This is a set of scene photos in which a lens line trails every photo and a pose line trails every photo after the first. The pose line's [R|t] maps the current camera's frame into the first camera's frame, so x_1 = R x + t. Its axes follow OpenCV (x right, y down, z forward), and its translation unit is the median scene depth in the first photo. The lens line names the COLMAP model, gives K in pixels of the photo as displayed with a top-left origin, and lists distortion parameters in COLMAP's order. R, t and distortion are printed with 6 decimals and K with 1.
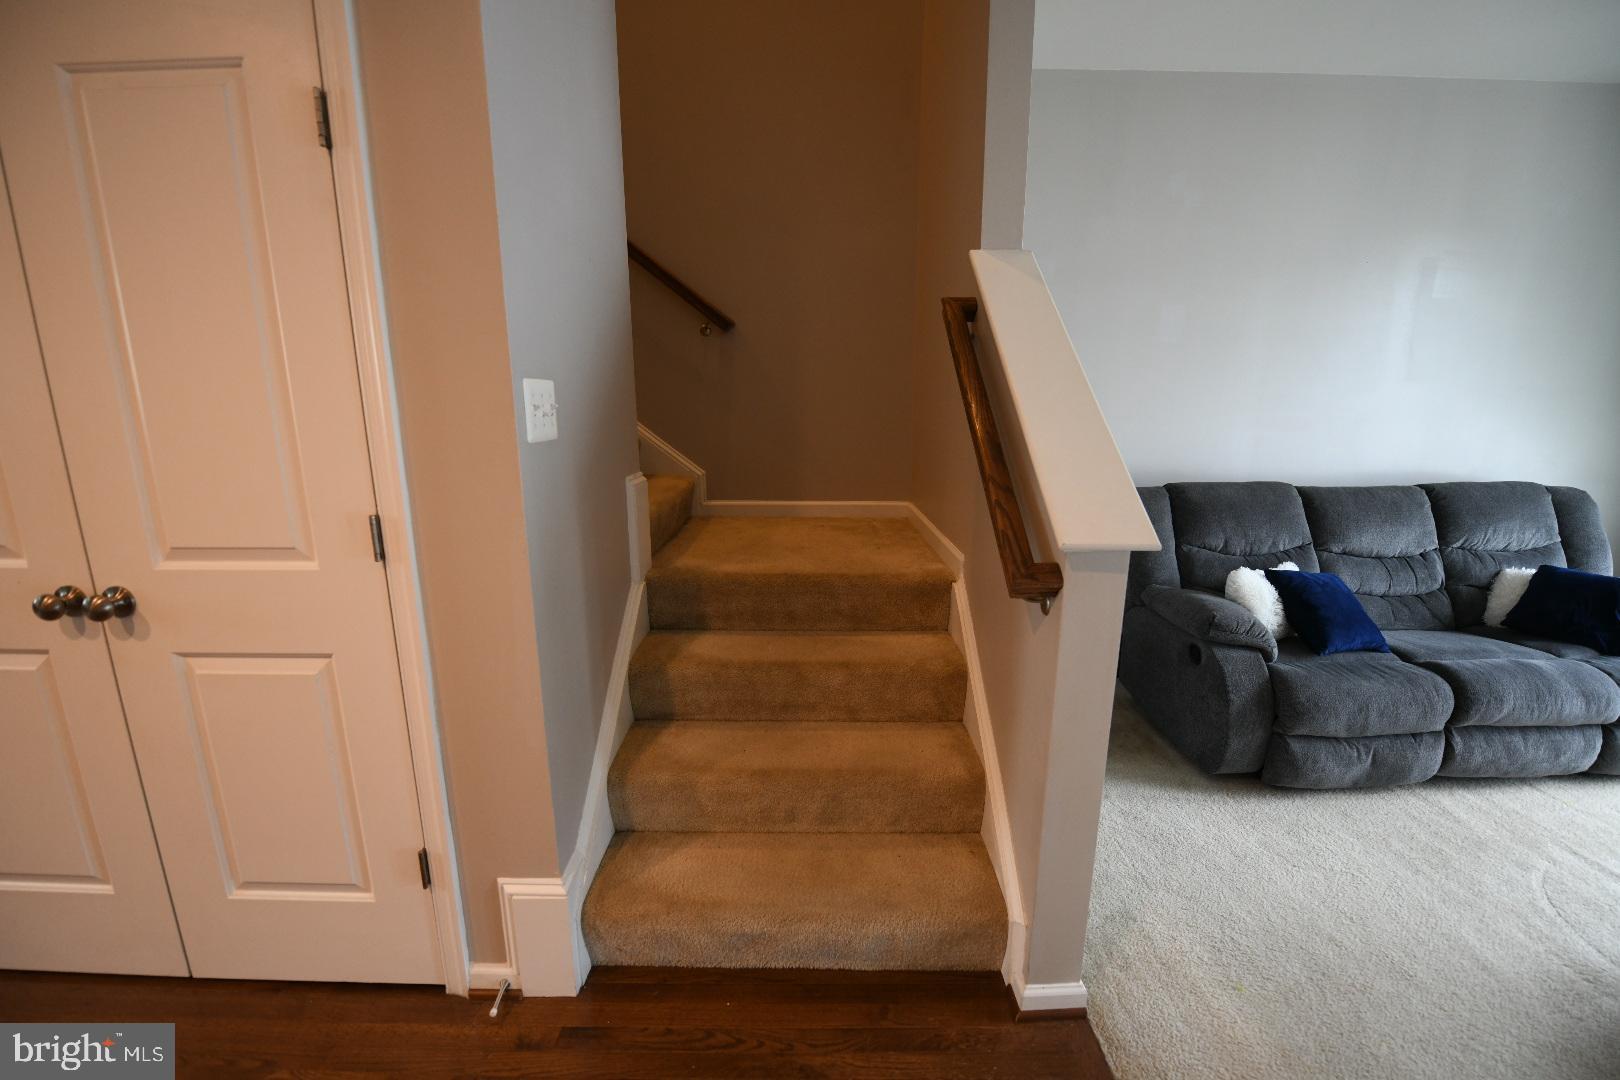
lens RADIAL K [[668.7, 0, 810.0], [0, 668.7, 540.0], [0, 0, 1]] dist [-0.019152, -0.000290]
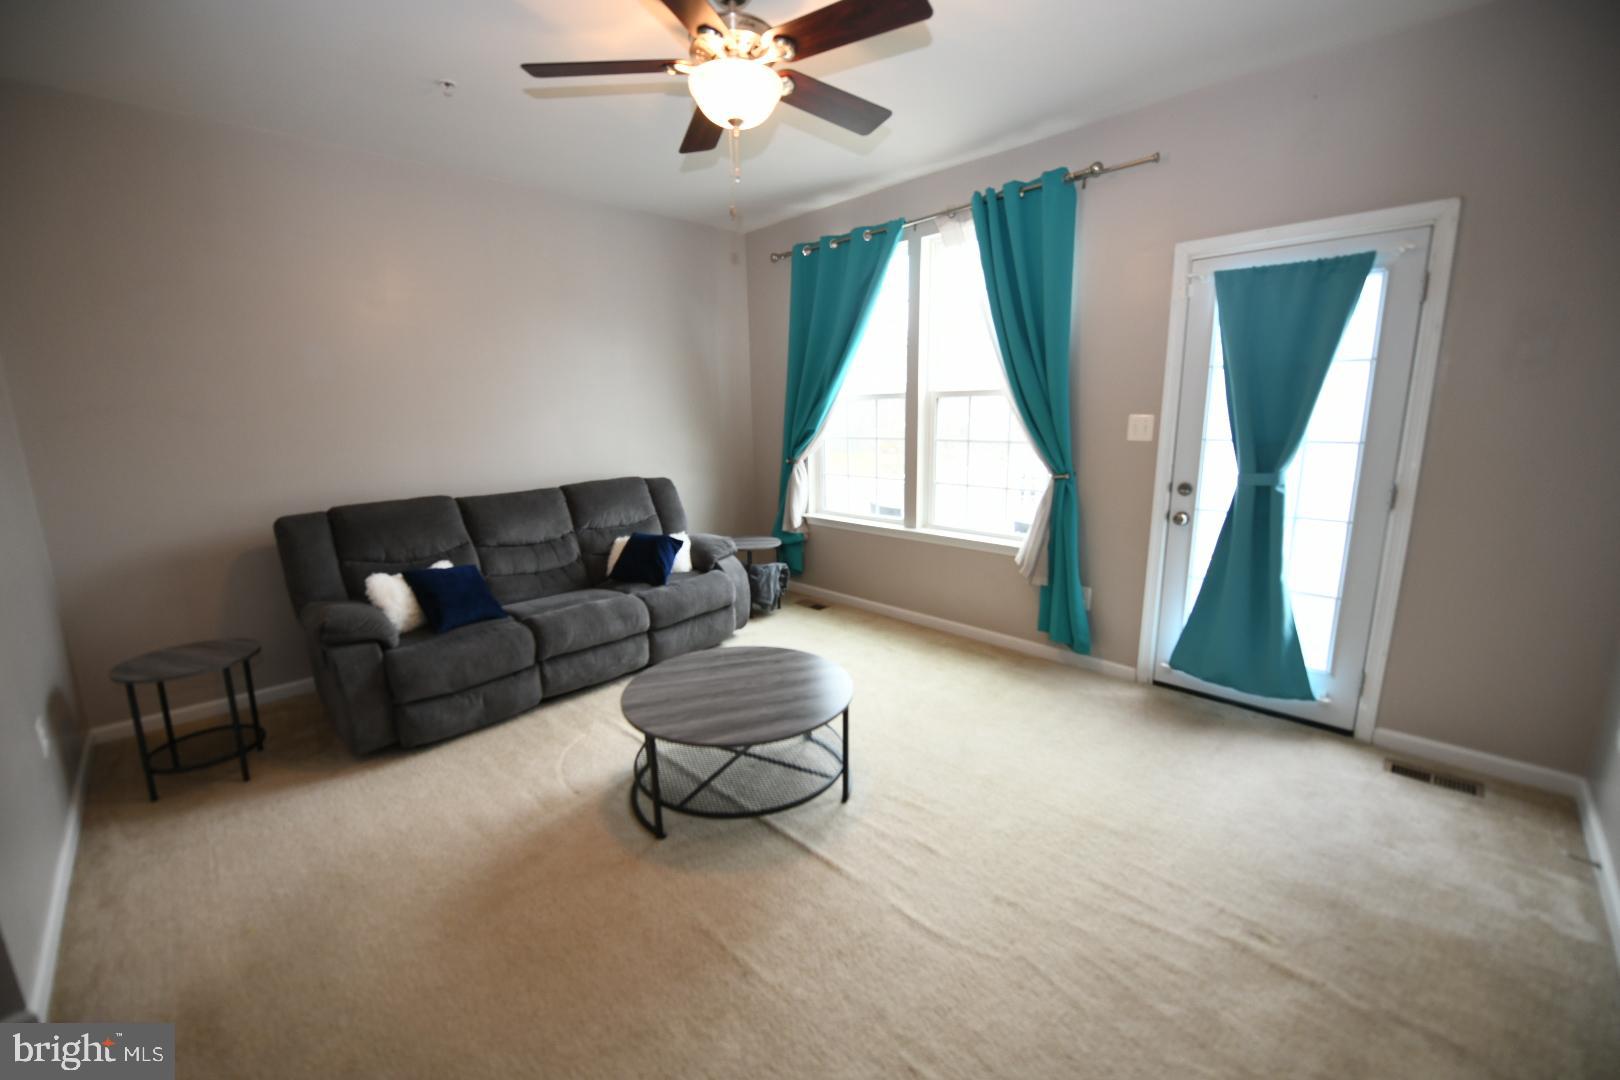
lens RADIAL K [[648.3, 0, 808.6], [0, 648.3, 544.2], [0, 0, 1]] dist [-0.019247, -0.001127]
pose [[0.715414, -0.156068, 0.681048, 0.474871], [0.163325, 0.985084, 0.054174, 0.057910], [-0.679344, 0.072475, 0.730232, -0.396608]]
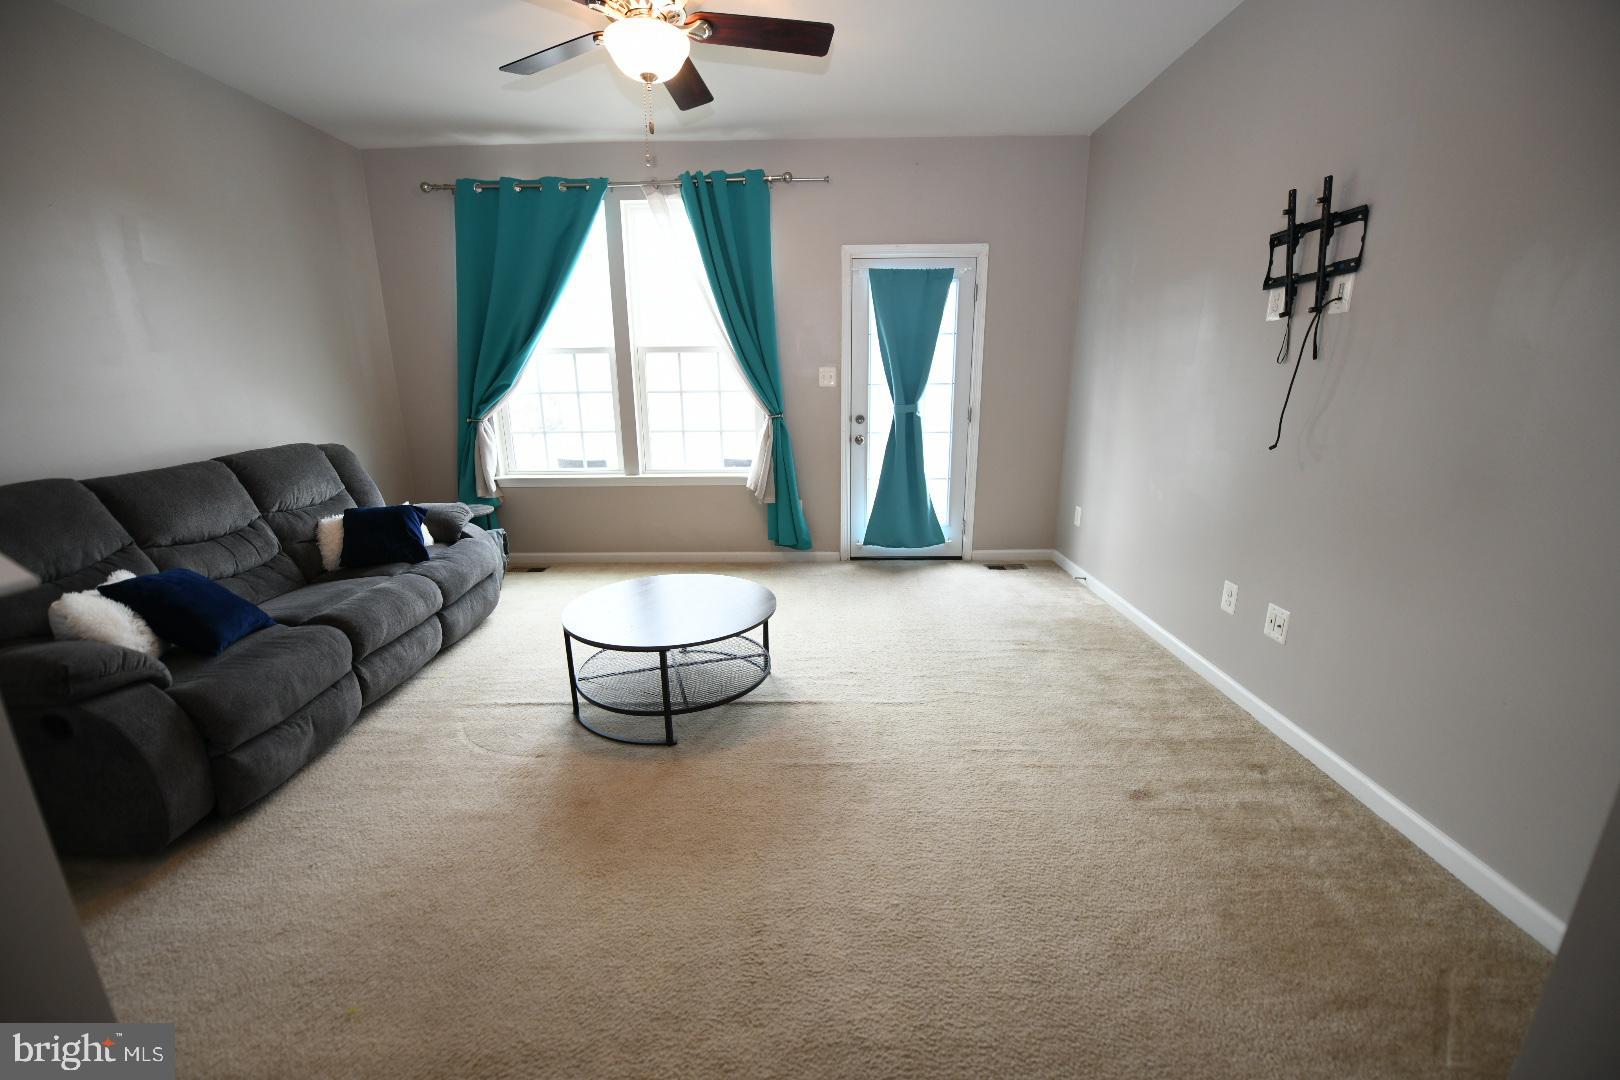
lens RADIAL K [[648.3, 0, 808.6], [0, 648.3, 544.2], [0, 0, 1]] dist [-0.019247, -0.001127]
pose [[0.012913, -0.251399, 0.967797, -0.013536], [0.214957, 0.945946, 0.242855, -0.004698], [-0.976538, 0.204899, 0.066255, 0.131902]]
